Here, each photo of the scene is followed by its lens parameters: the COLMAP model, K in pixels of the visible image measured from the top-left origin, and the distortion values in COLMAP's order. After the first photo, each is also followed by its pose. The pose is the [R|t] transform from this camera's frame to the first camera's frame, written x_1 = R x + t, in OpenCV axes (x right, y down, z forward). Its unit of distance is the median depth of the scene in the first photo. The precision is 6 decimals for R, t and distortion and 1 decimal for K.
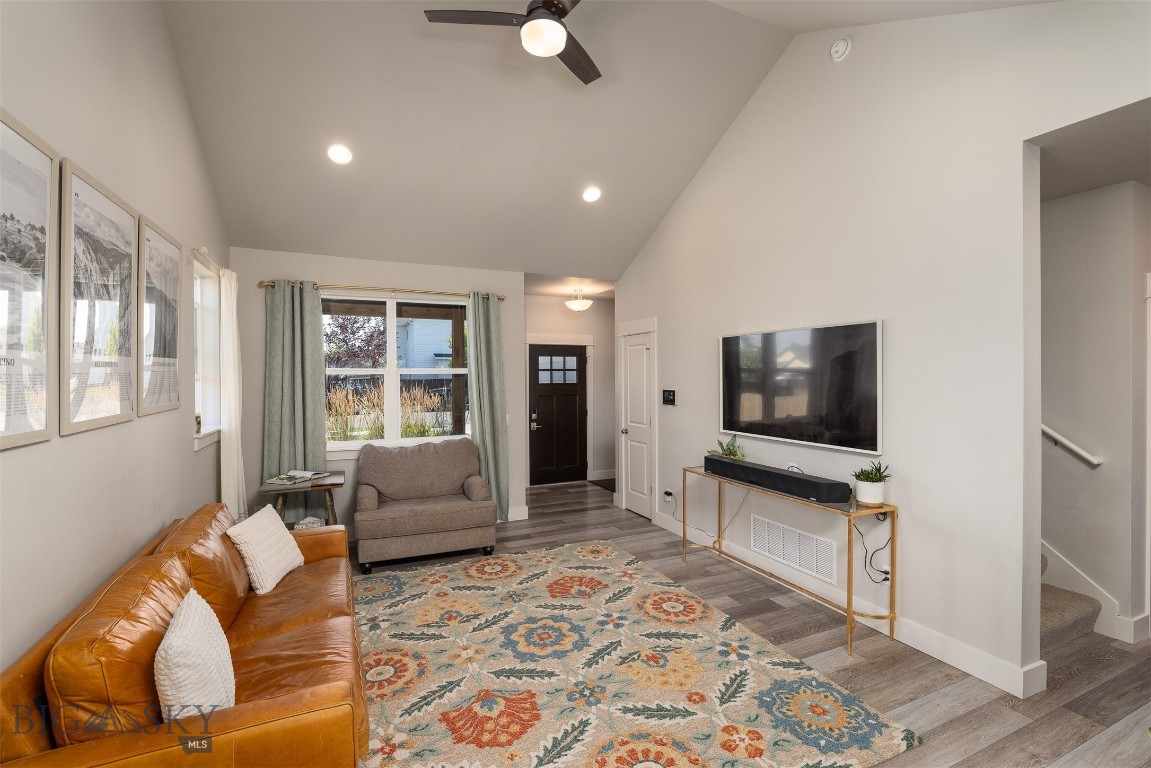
lens RADIAL K [[512.8, 0, 579.3], [0, 512.8, 374.4], [0, 0, 1]] dist [-0.009550, 0.000902]
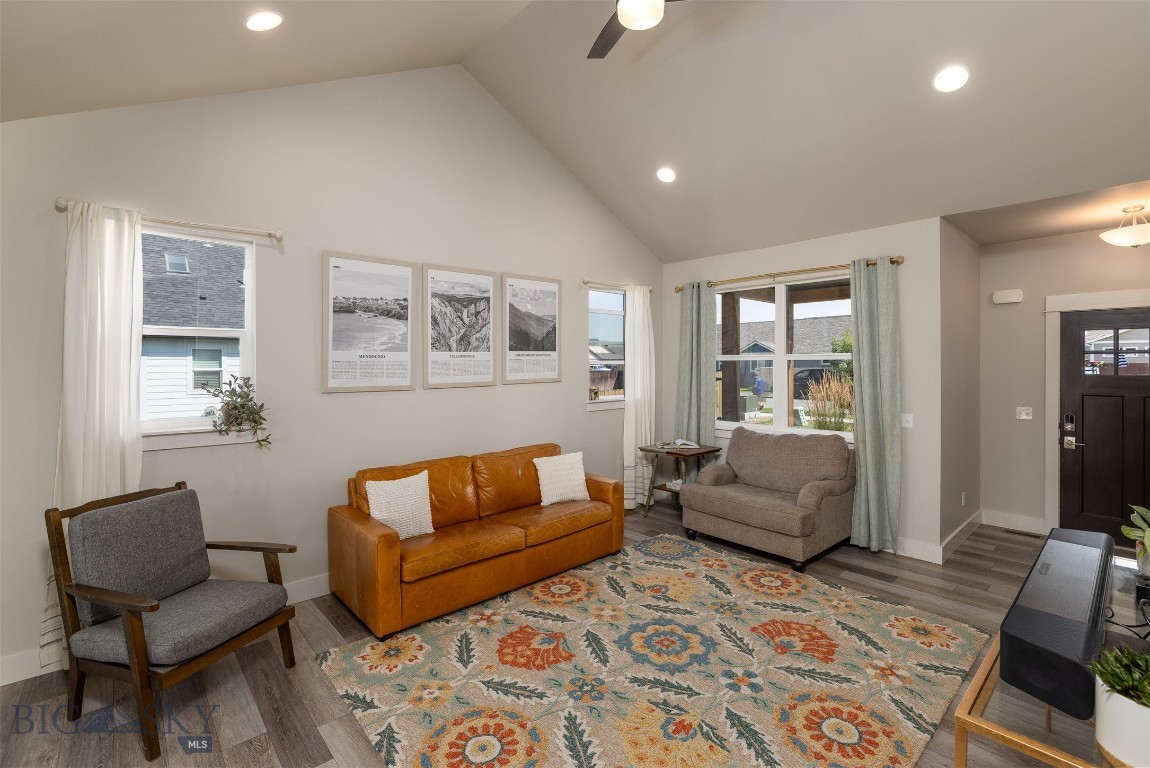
lens RADIAL K [[512.4, 0, 574.6], [0, 512.4, 362.1], [0, 0, 1]] dist [-0.009550, 0.000902]
pose [[0.295087, 0.001204, -0.955470, 0.701092], [0.003008, 0.999993, 0.002189, -0.000025], [0.955466, -0.003520, 0.295081, 0.519838]]
